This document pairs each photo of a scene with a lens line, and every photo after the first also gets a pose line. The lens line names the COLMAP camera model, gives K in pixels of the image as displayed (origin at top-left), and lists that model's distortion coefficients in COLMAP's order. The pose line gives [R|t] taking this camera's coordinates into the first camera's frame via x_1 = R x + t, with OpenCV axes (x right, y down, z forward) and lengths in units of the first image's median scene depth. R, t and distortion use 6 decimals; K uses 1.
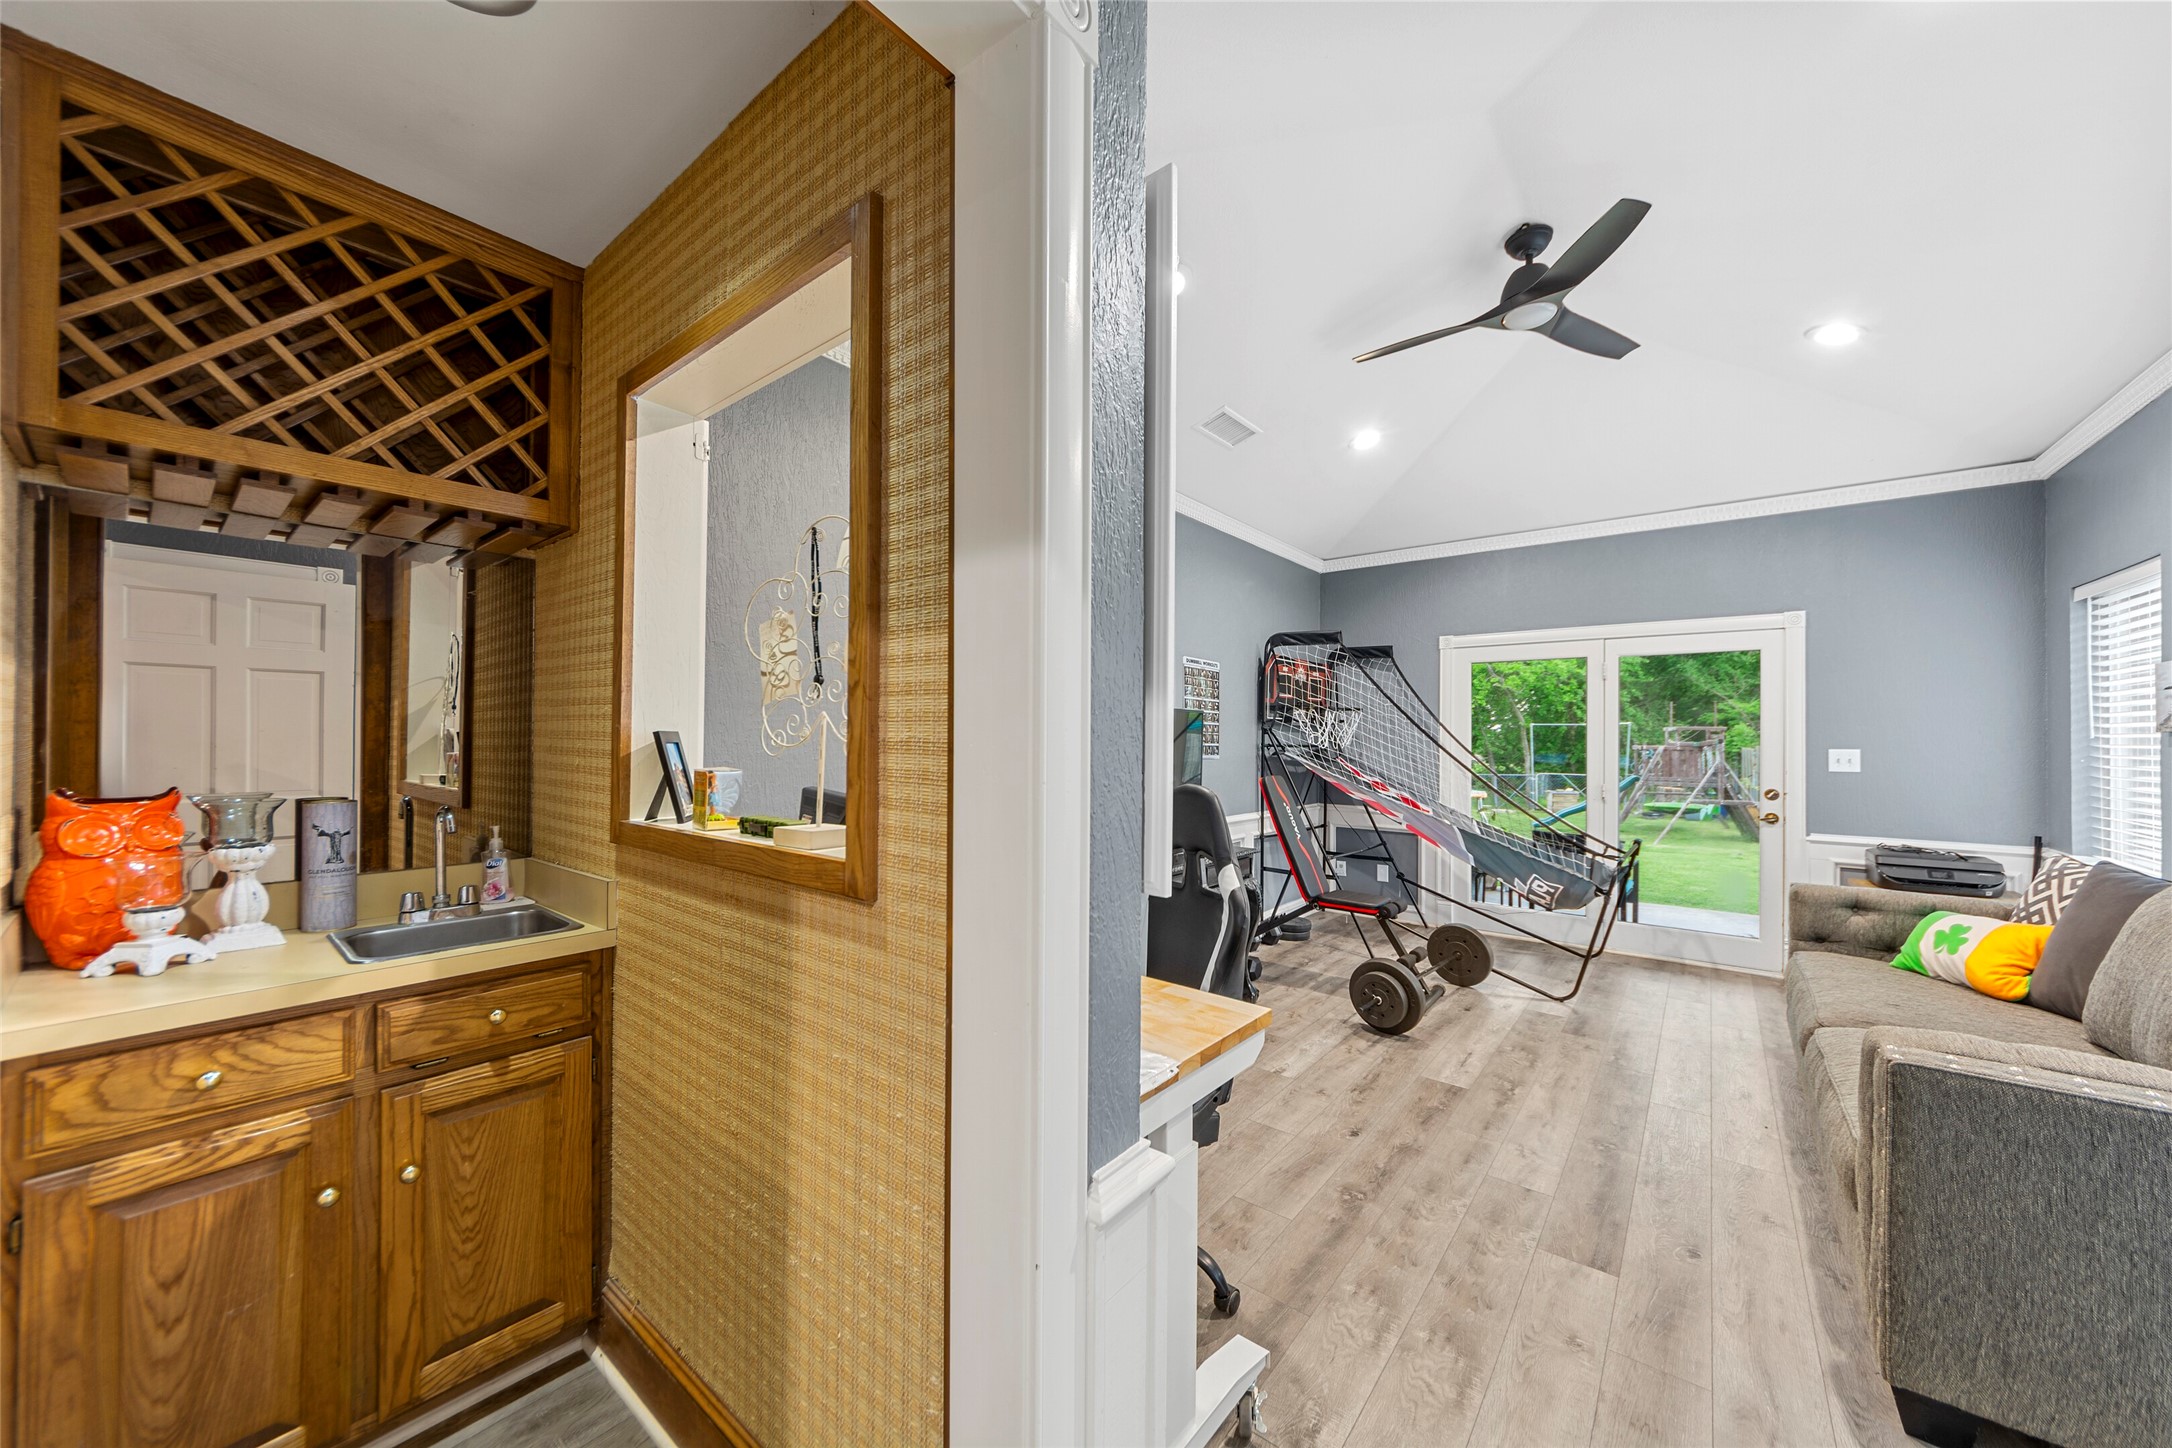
lens RADIAL K [[785.9, 0, 1081.0], [0, 785.9, 734.4], [0, 0, 1]] dist [-0.001911, 0.002671]
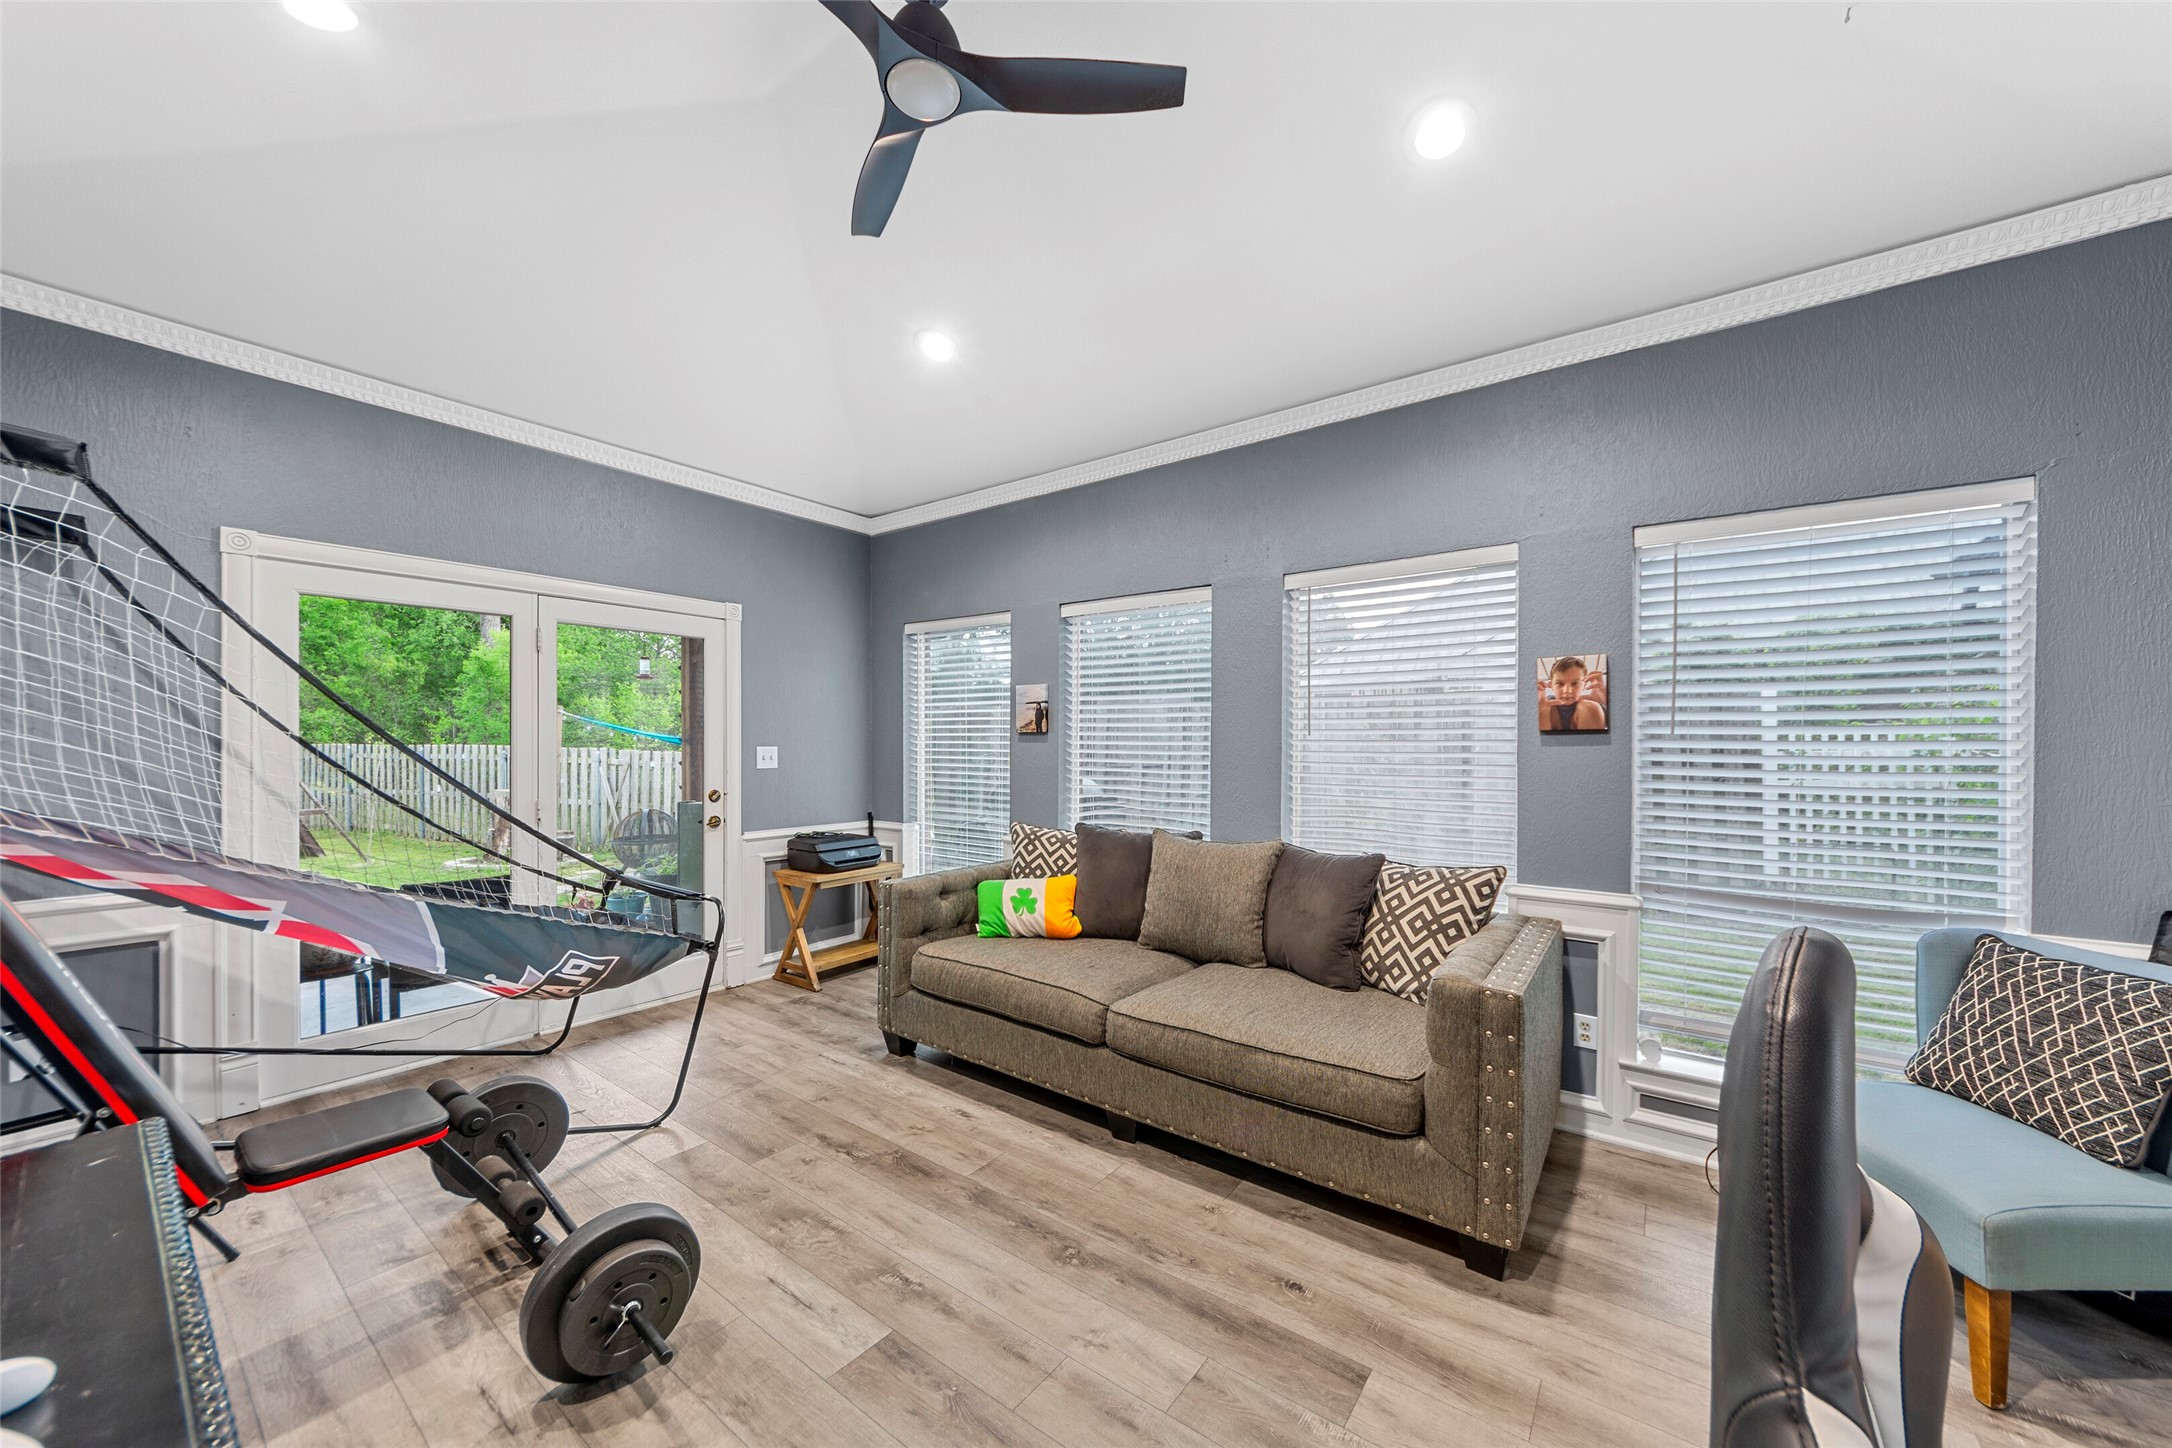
lens RADIAL K [[785.9, 0, 1090.2], [0, 785.9, 743.9], [0, 0, 1]] dist [-0.001911, 0.002671]
pose [[-0.029158, -0.008645, 0.999537, -0.075406], [-0.005317, 0.999950, 0.008493, 0.005131], [-0.999561, -0.005067, -0.029203, 0.686633]]
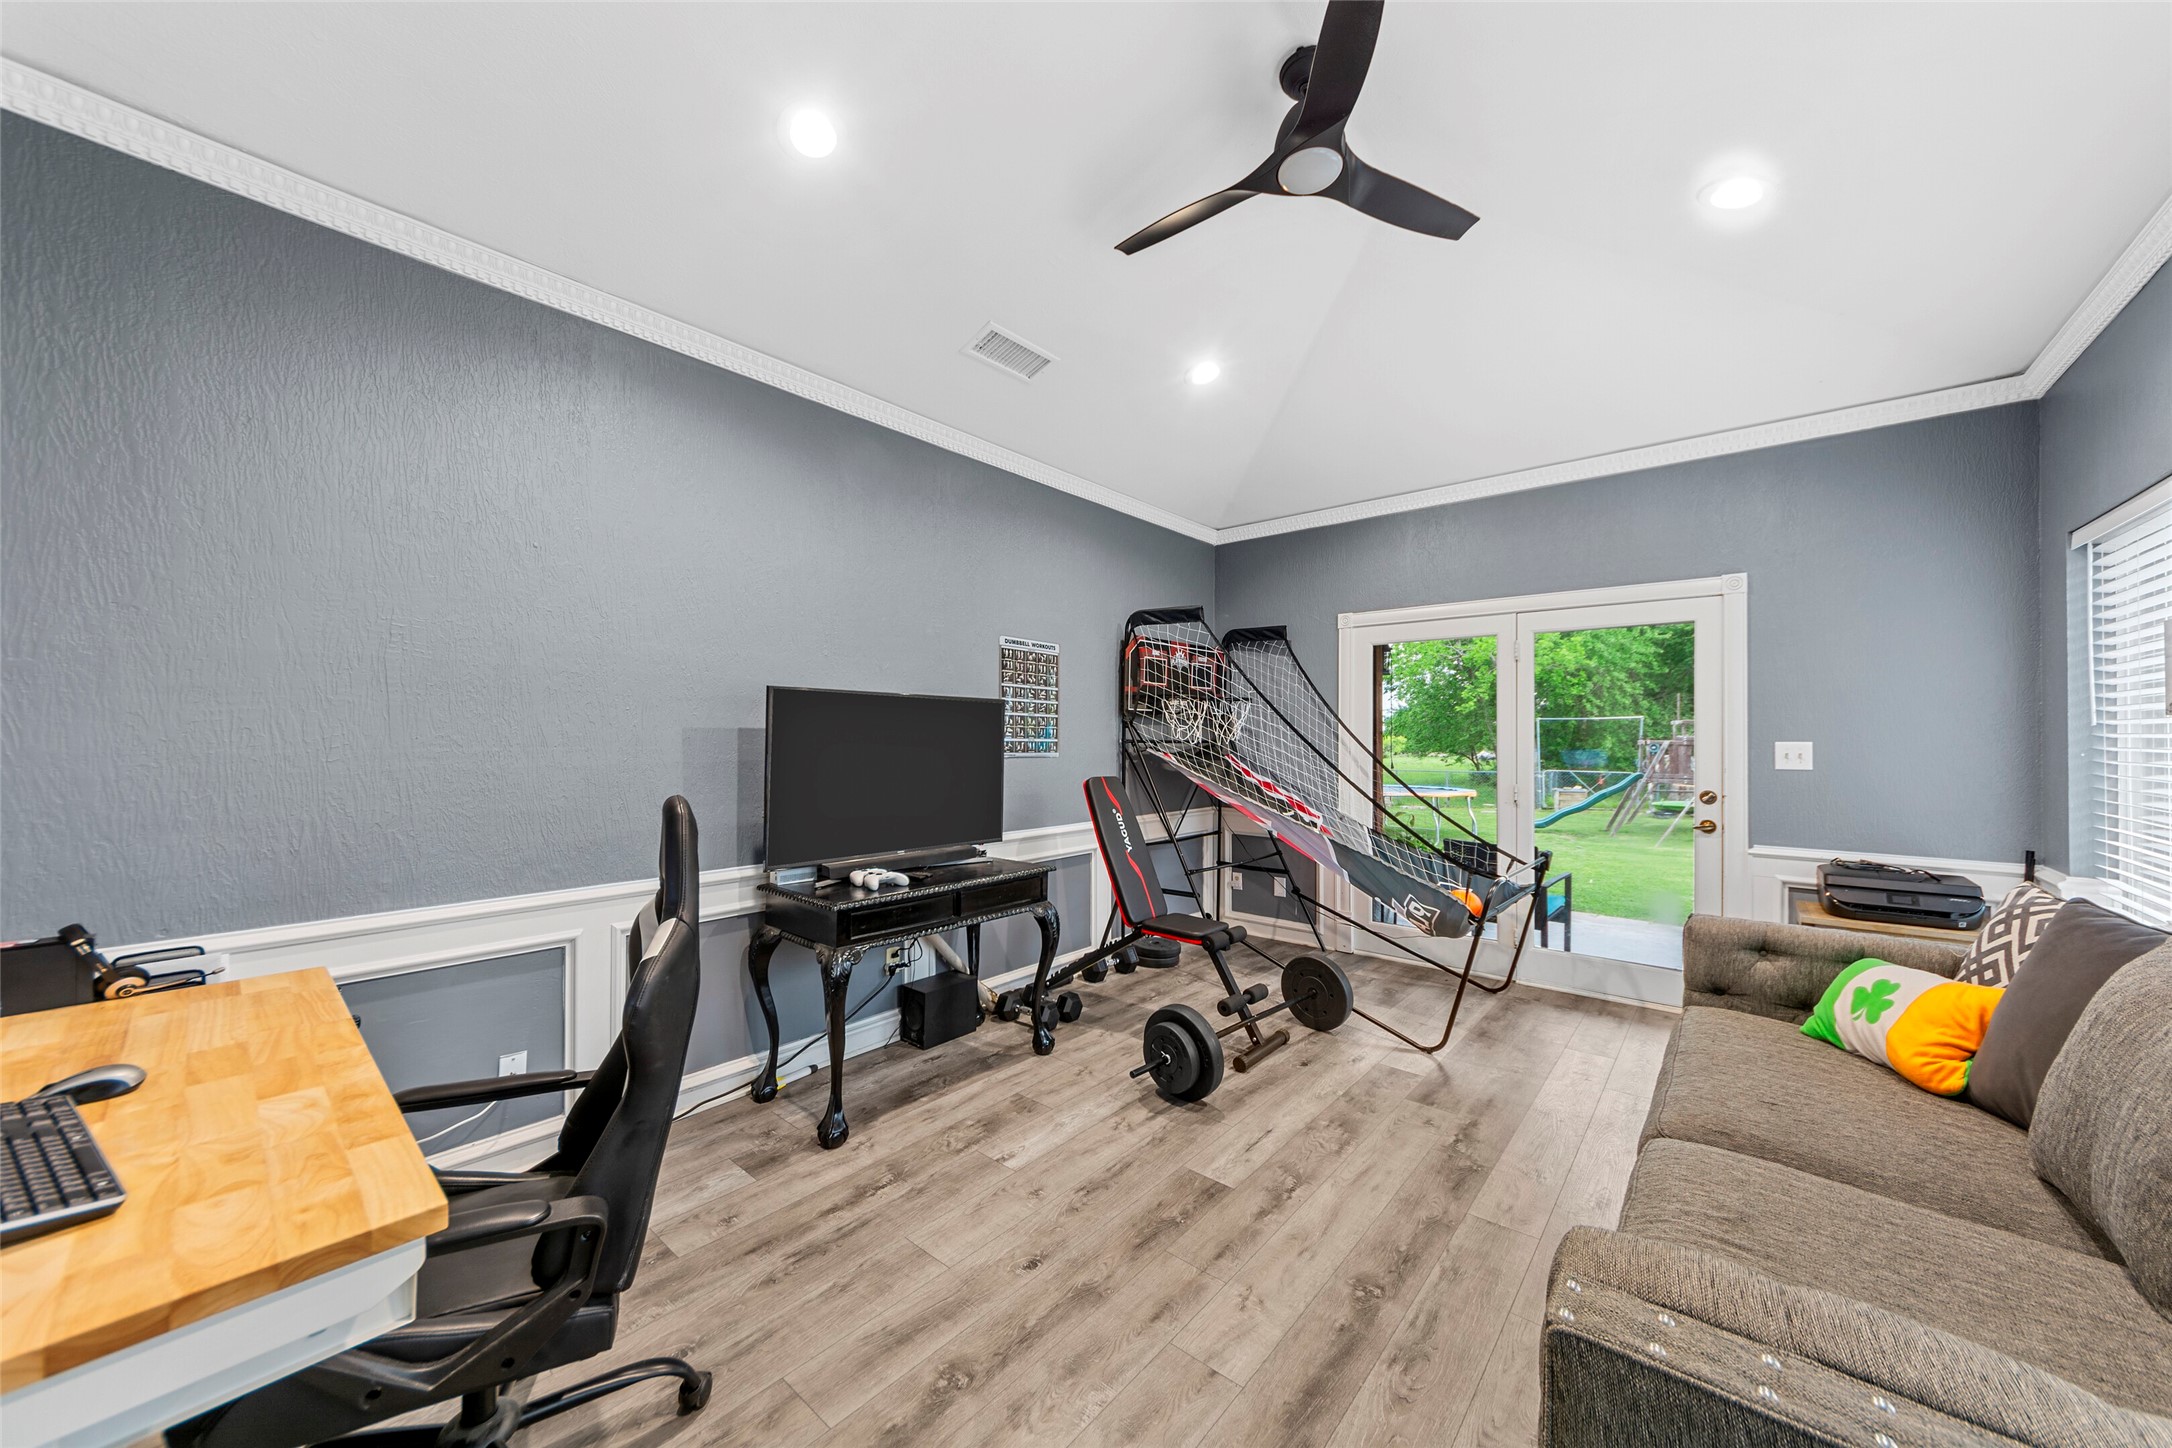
lens RADIAL K [[785.9, 0, 1084.0], [0, 785.9, 735.5], [0, 0, 1]] dist [-0.001911, 0.002671]
pose [[0.999559, -0.004795, -0.029301, 0.292921], [0.004902, 0.999982, 0.003582, 0.006153], [0.029284, -0.003724, 0.999564, 0.185018]]
